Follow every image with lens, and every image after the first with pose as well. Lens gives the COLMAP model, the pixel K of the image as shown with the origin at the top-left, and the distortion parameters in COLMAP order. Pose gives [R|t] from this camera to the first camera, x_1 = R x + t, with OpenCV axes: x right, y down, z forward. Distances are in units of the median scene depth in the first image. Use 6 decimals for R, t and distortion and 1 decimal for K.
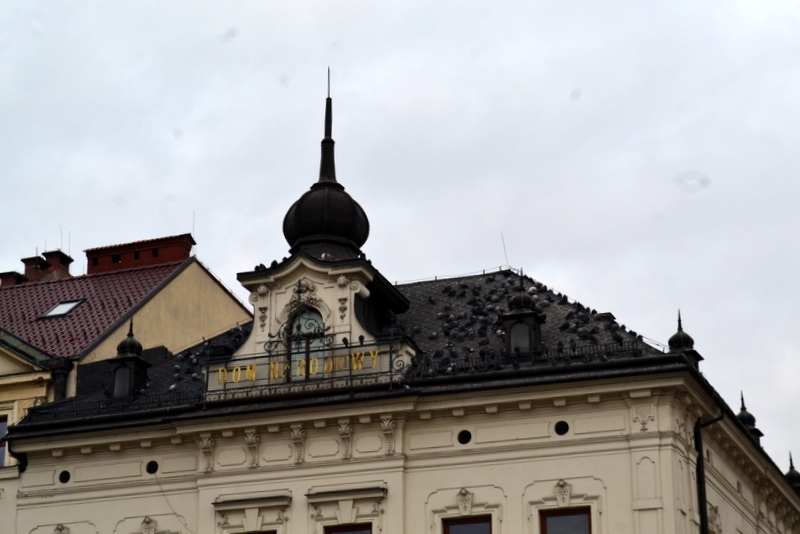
lens RADIAL K [[1952.5, 0, 400.0], [0, 1952.5, 267.0], [0, 0, 1]] dist [0.011693, 0.098786]
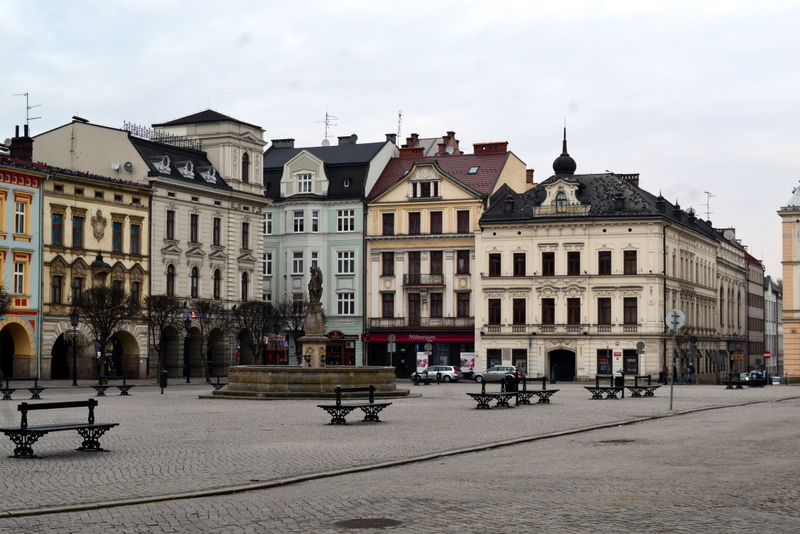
lens RADIAL K [[1371.3, 0, 400.0], [0, 1371.3, 267.0], [0, 0, 1]] dist [-0.005147, 0.001856]
pose [[0.999753, 0.006013, -0.021402, -0.302322], [0.000300, 0.958988, 0.283447, -0.592043], [0.022229, -0.283384, 0.958749, -1.587305]]
